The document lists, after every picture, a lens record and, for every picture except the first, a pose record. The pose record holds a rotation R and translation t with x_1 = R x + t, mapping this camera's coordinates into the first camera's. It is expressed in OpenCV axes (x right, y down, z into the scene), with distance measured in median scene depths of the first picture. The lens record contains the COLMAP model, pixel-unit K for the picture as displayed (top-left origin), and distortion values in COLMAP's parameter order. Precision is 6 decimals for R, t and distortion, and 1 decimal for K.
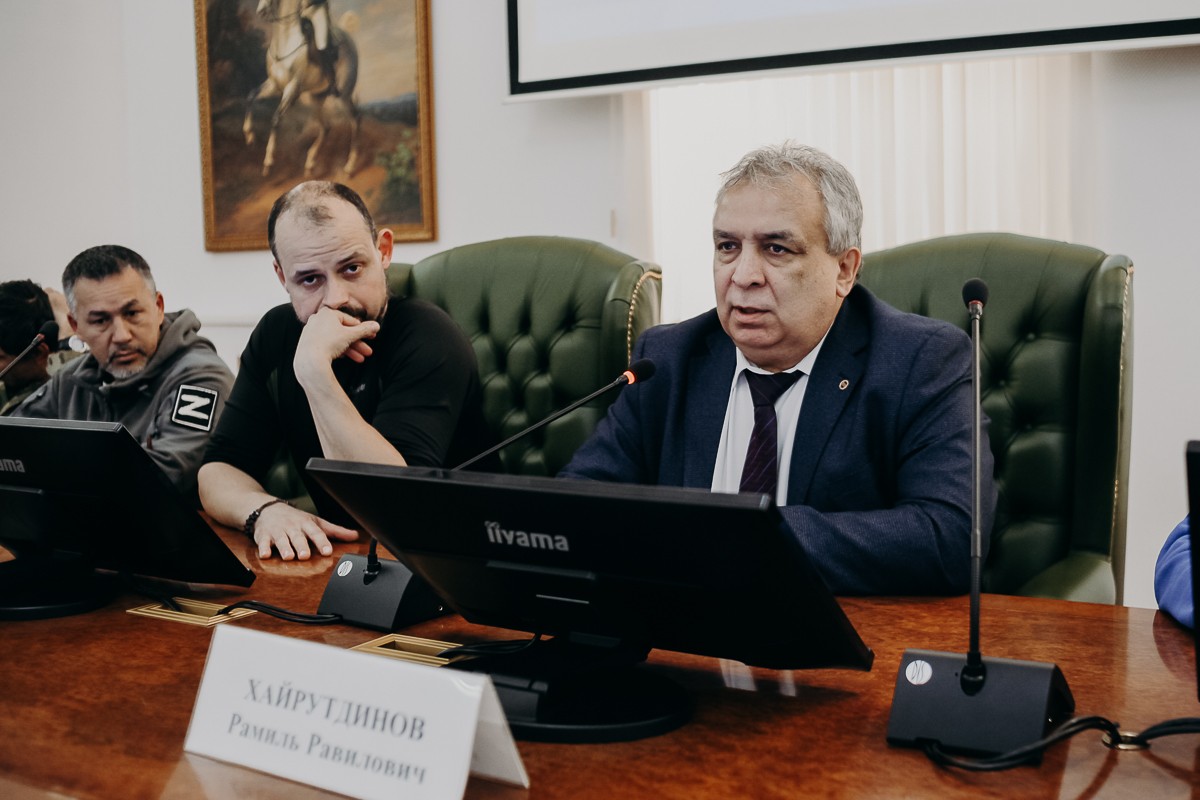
lens RADIAL K [[1172.7, 0, 602.0], [0, 1172.7, 368.2], [0, 0, 1]] dist [-0.000438, 0.027446]
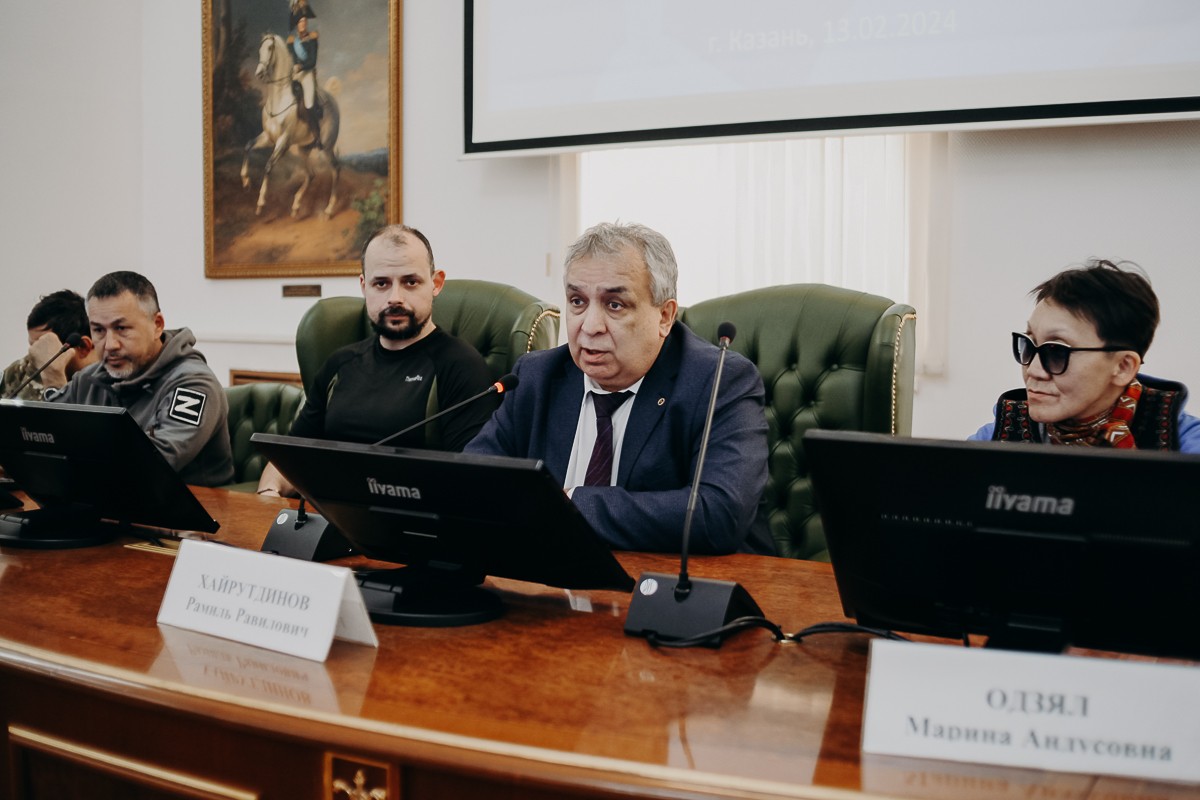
lens RADIAL K [[1256.8, 0, 600.0], [0, 1256.8, 400.0], [0, 0, 1]] dist [0.042806, -0.008107]
pose [[0.998671, 0.033604, -0.039073, 0.166638], [-0.033661, 0.999433, -0.000800, 0.016433], [0.039024, 0.002114, 0.999236, -0.375284]]
